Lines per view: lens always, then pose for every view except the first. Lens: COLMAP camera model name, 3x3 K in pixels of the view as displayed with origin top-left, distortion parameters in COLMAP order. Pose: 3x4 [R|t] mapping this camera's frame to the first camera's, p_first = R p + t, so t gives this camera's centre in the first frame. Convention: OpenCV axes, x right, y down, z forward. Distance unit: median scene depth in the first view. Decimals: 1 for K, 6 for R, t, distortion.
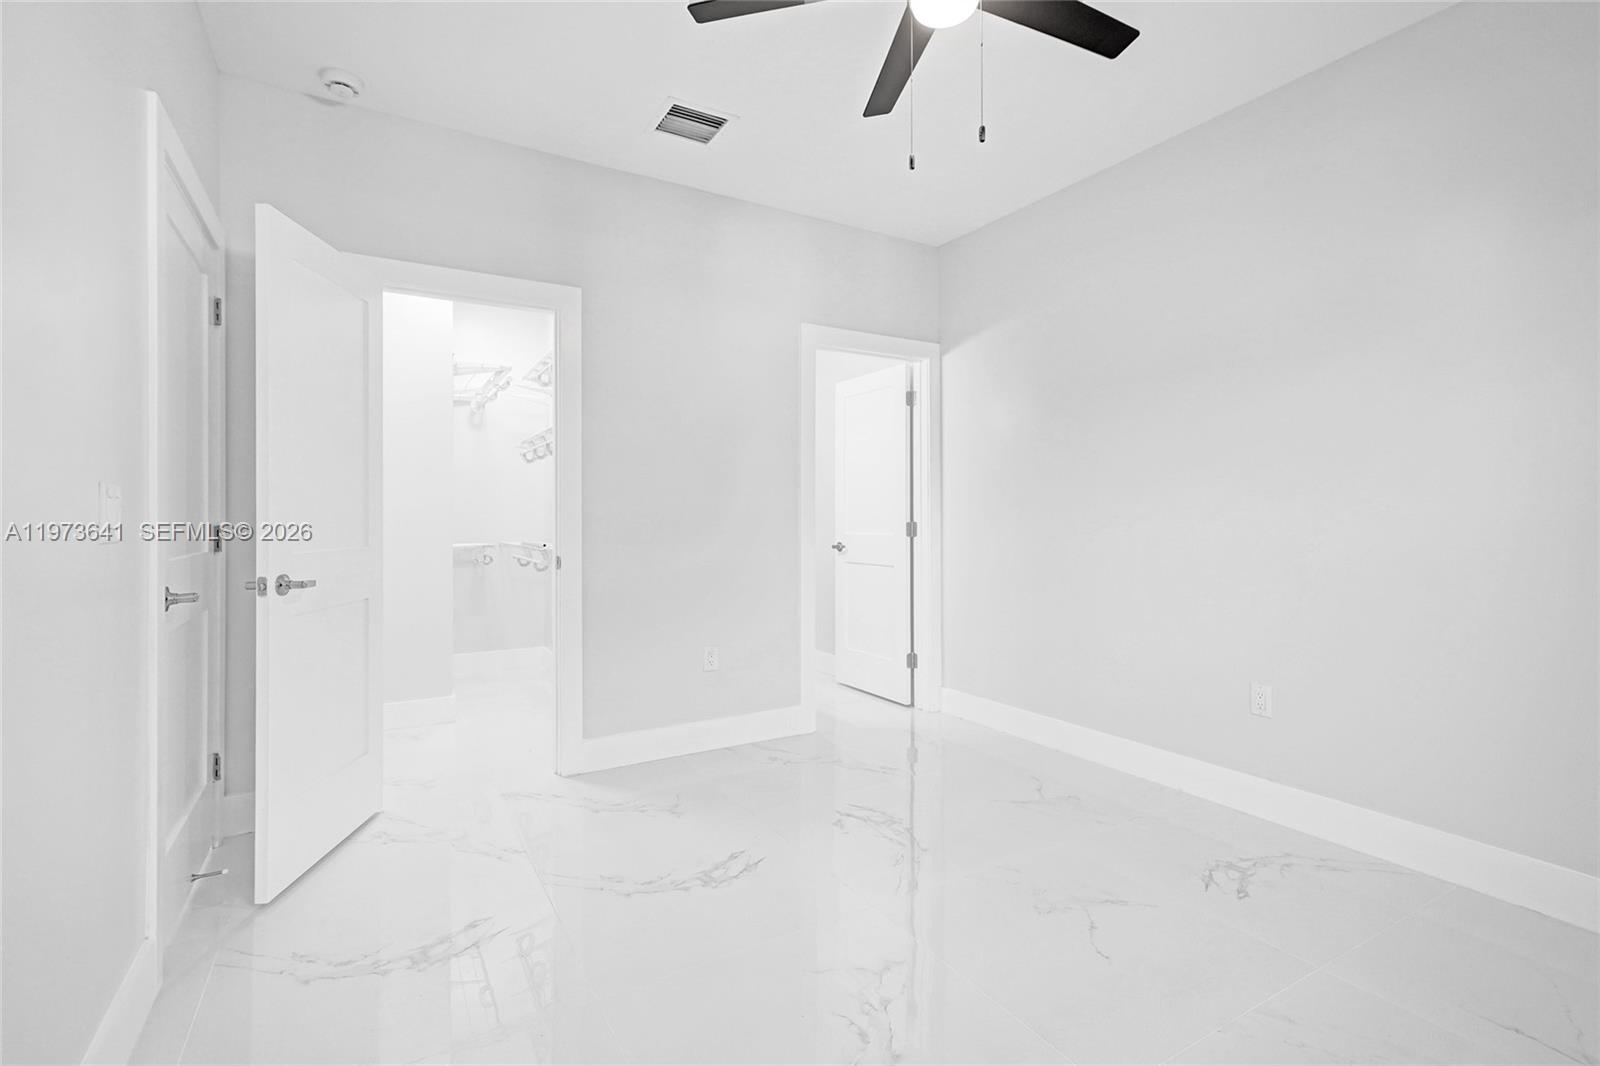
lens RADIAL K [[746.6, 0, 821.7], [0, 746.6, 516.3], [0, 0, 1]] dist [0.011825, 0.003928]
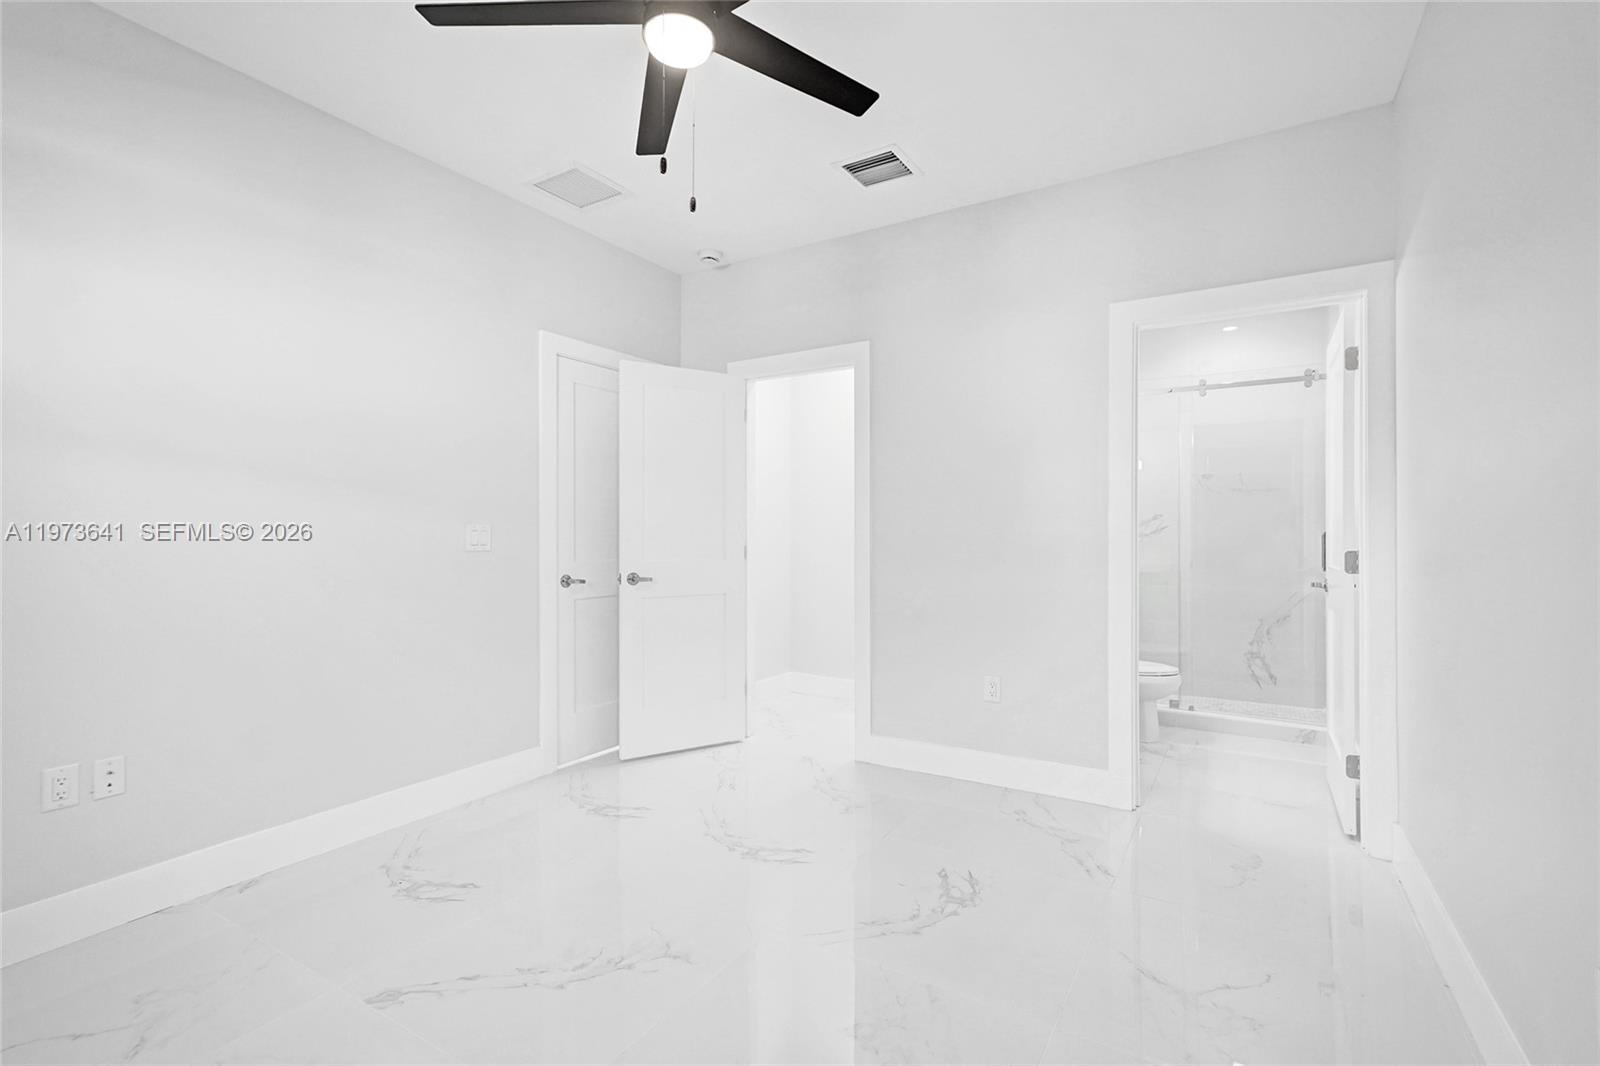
lens RADIAL K [[746.6, 0, 795.3], [0, 746.6, 537.4], [0, 0, 1]] dist [0.011825, 0.003928]
pose [[0.450955, 0.001156, -0.892546, 0.695885], [-0.002464, 0.999997, 0.000050, -0.002974], [0.892543, 0.002176, 0.450956, 0.408021]]
